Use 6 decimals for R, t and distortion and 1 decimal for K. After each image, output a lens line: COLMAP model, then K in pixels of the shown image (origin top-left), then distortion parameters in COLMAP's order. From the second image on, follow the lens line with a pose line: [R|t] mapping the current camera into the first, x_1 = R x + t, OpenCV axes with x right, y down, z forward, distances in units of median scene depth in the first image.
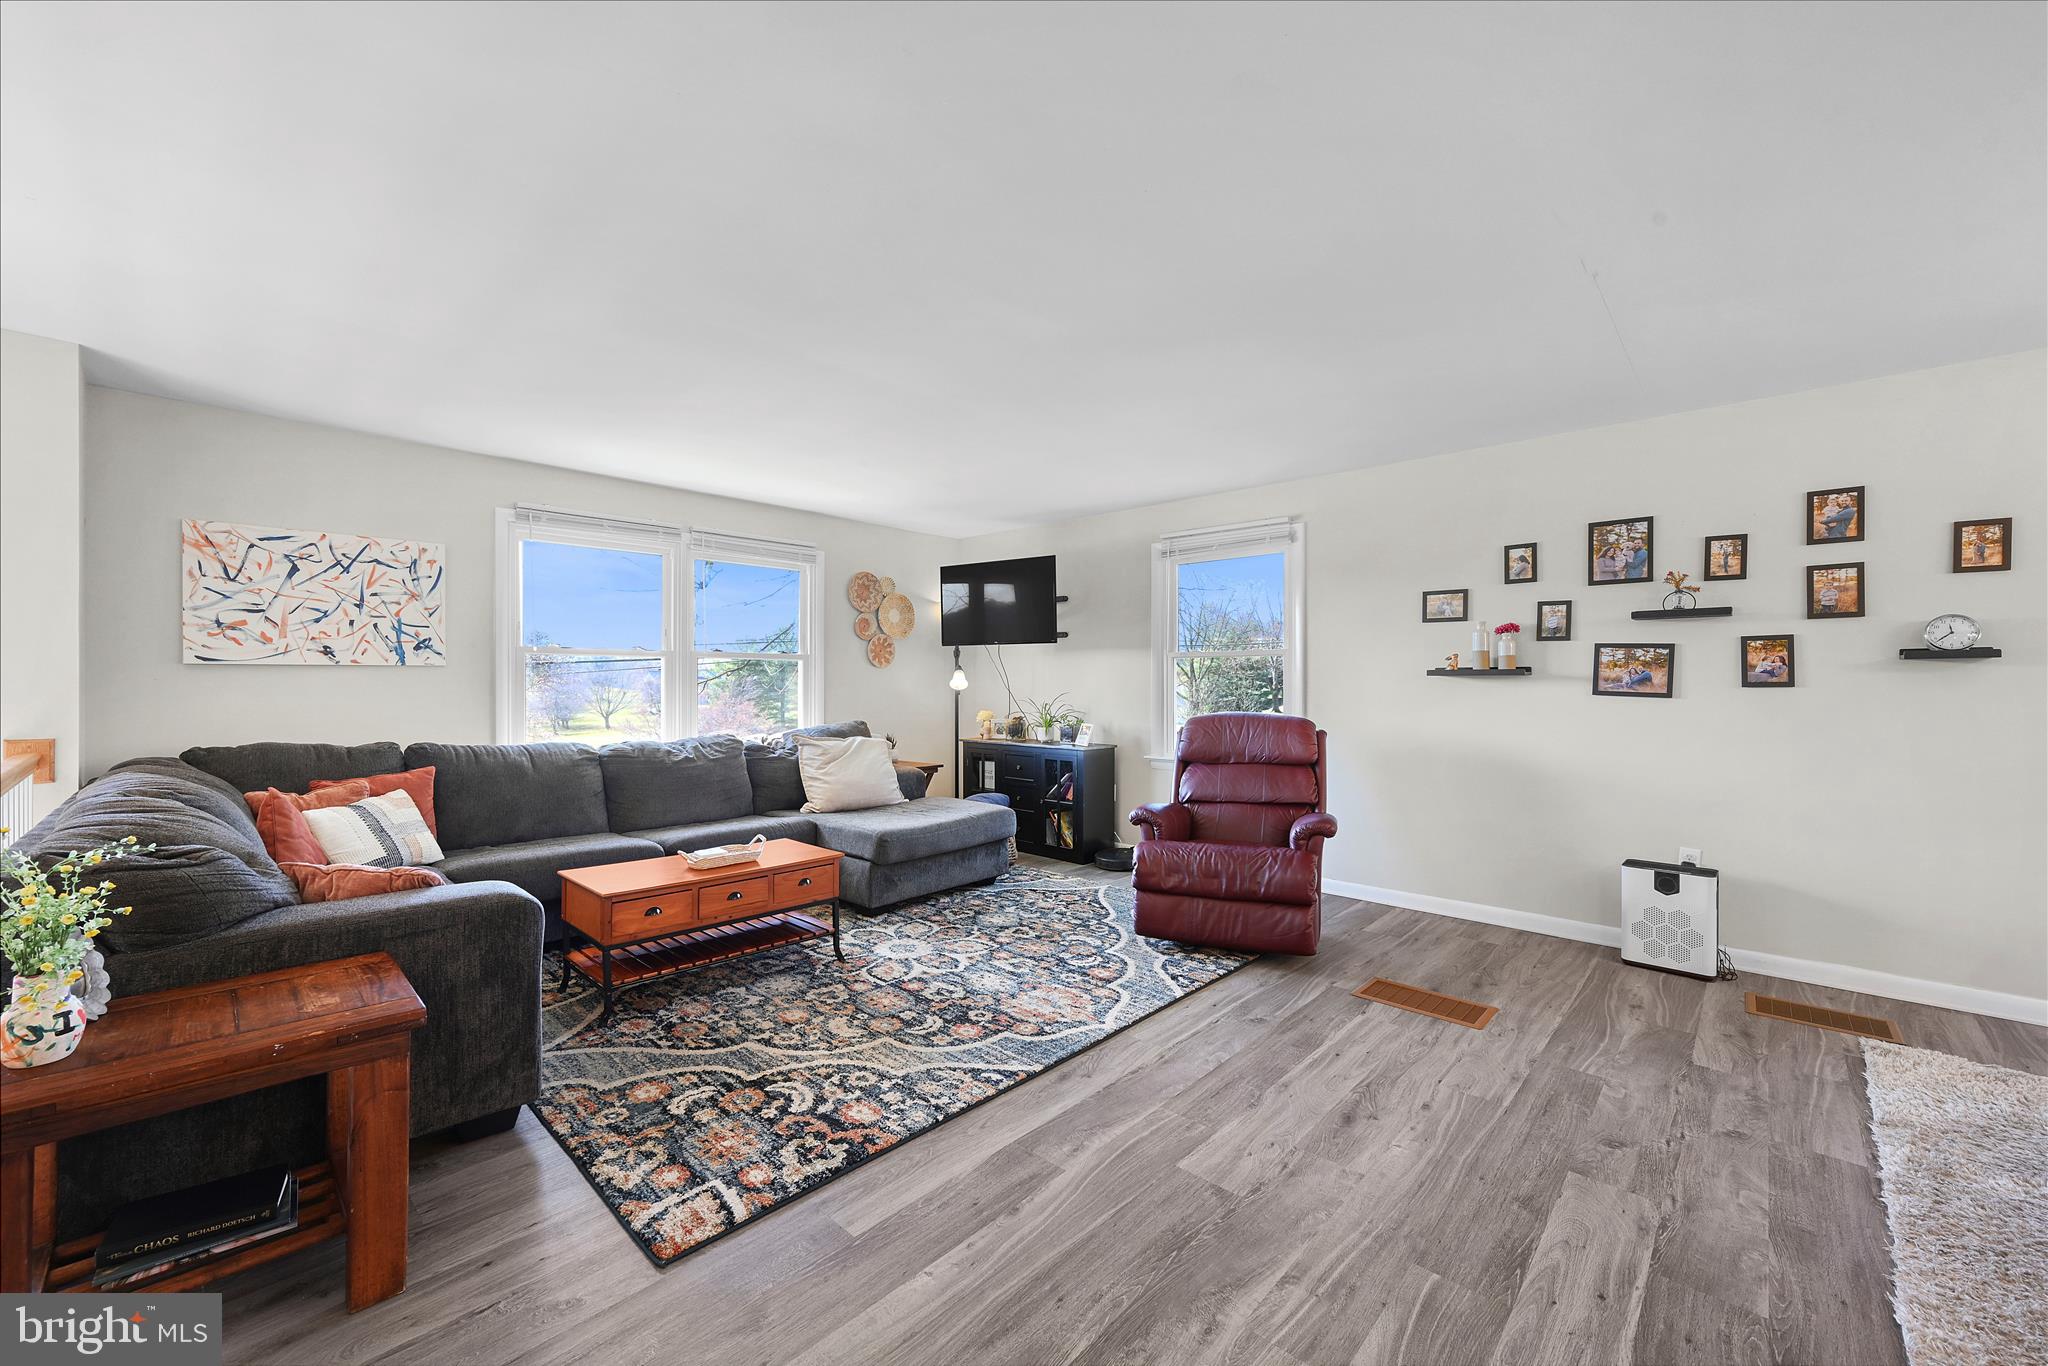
lens RADIAL K [[804.8, 0, 1028.2], [0, 804.8, 679.1], [0, 0, 1]] dist [0.000480, 0.000074]
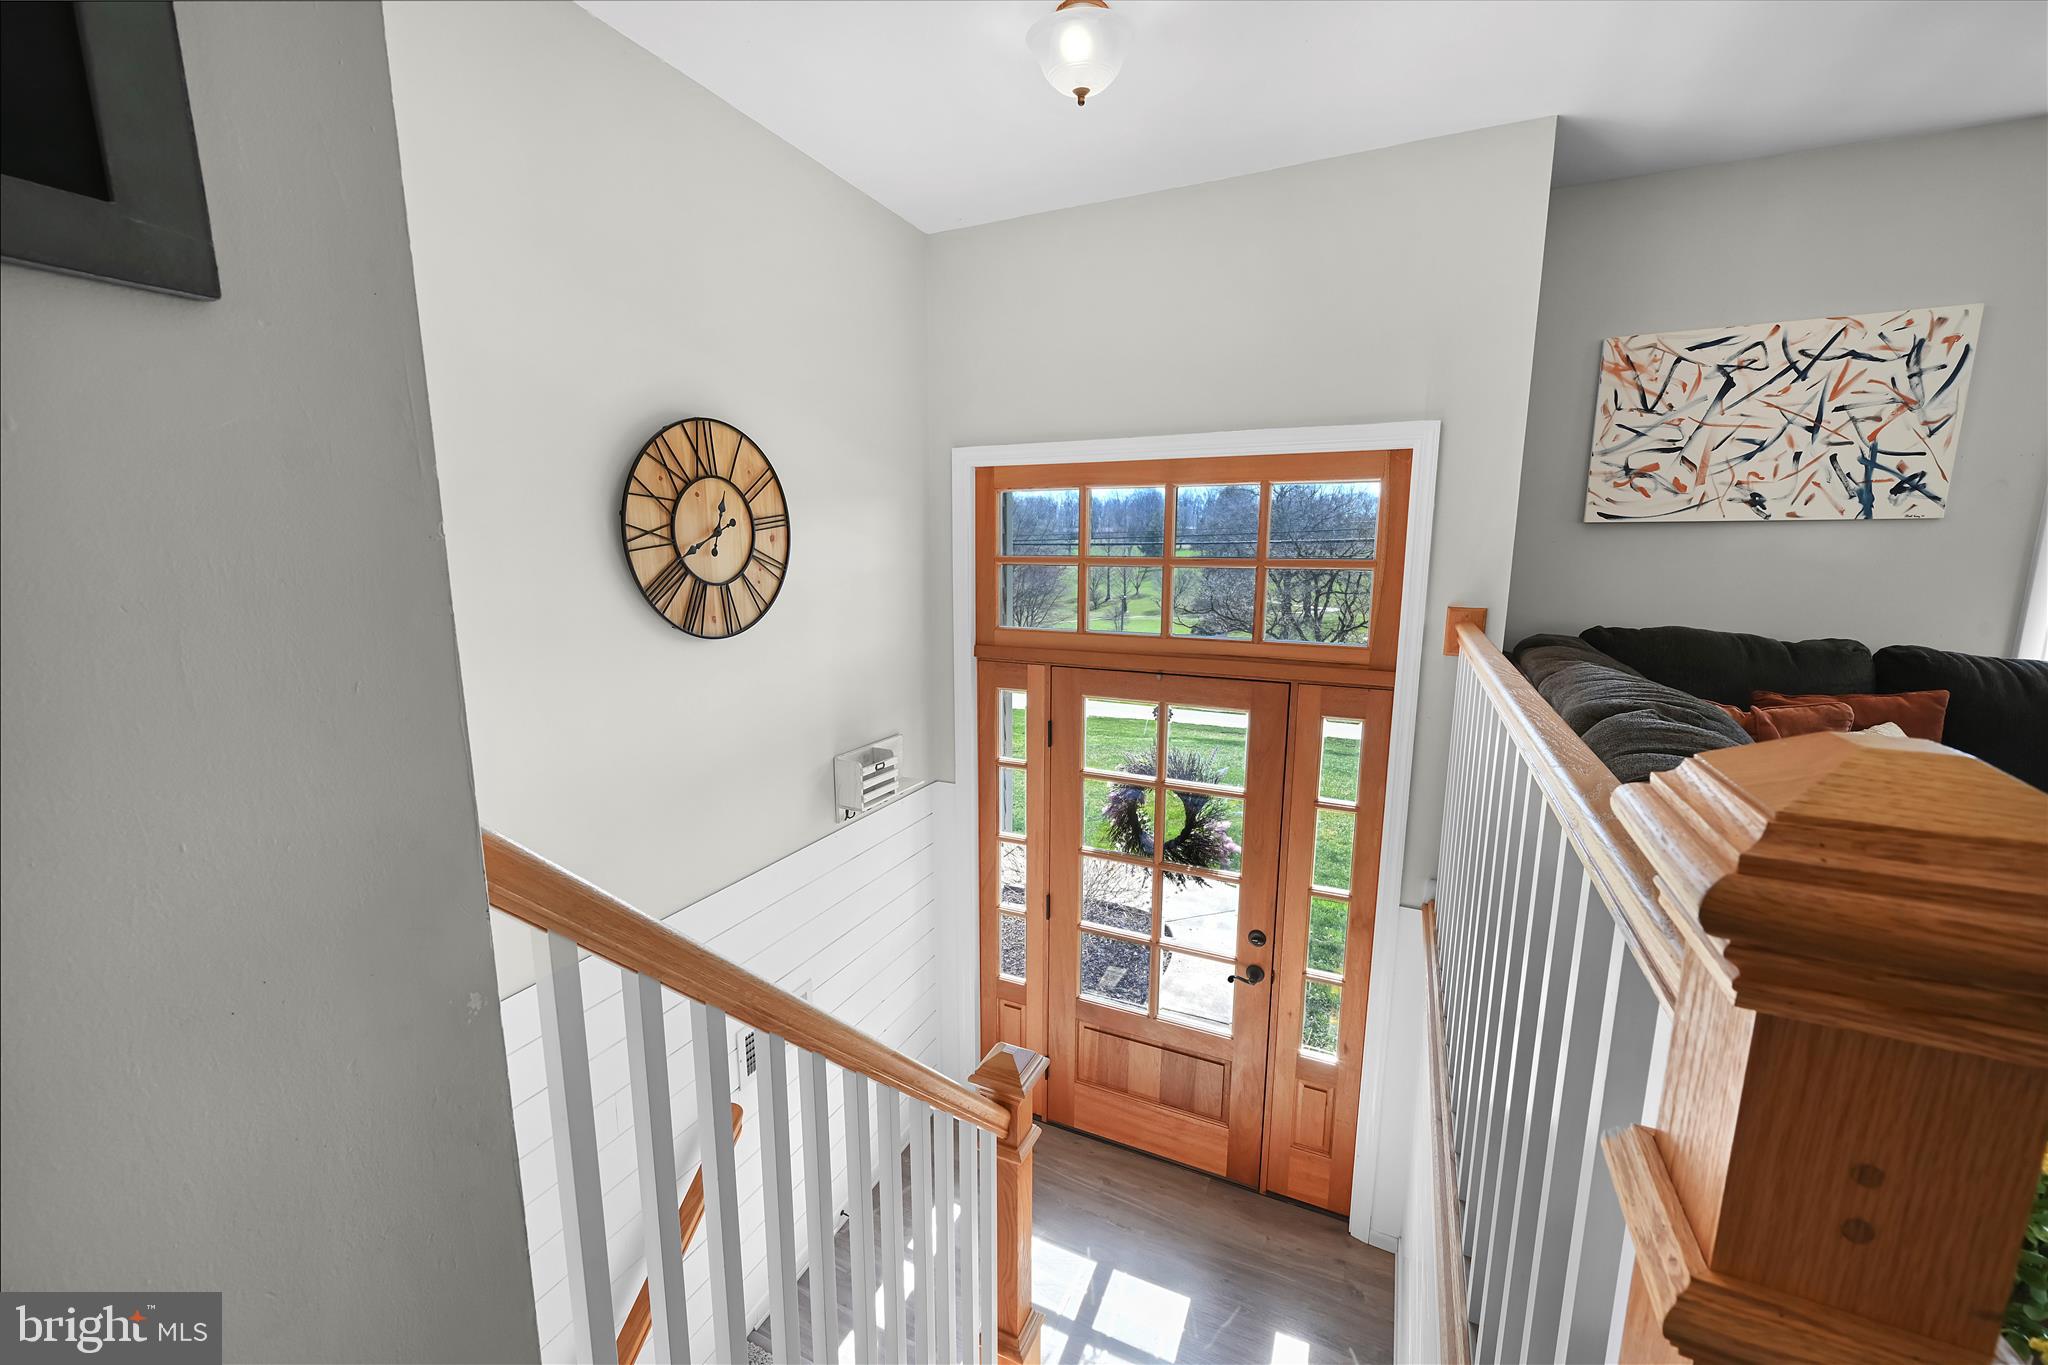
lens RADIAL K [[804.8, 0, 1028.2], [0, 804.8, 678.6], [0, 0, 1]] dist [0.000480, 0.000074]
pose [[0.305038, 0.156295, -0.939427, -0.396996], [-0.000861, 0.986486, 0.163845, 0.003974], [0.952340, -0.049170, 0.301050, 0.184706]]
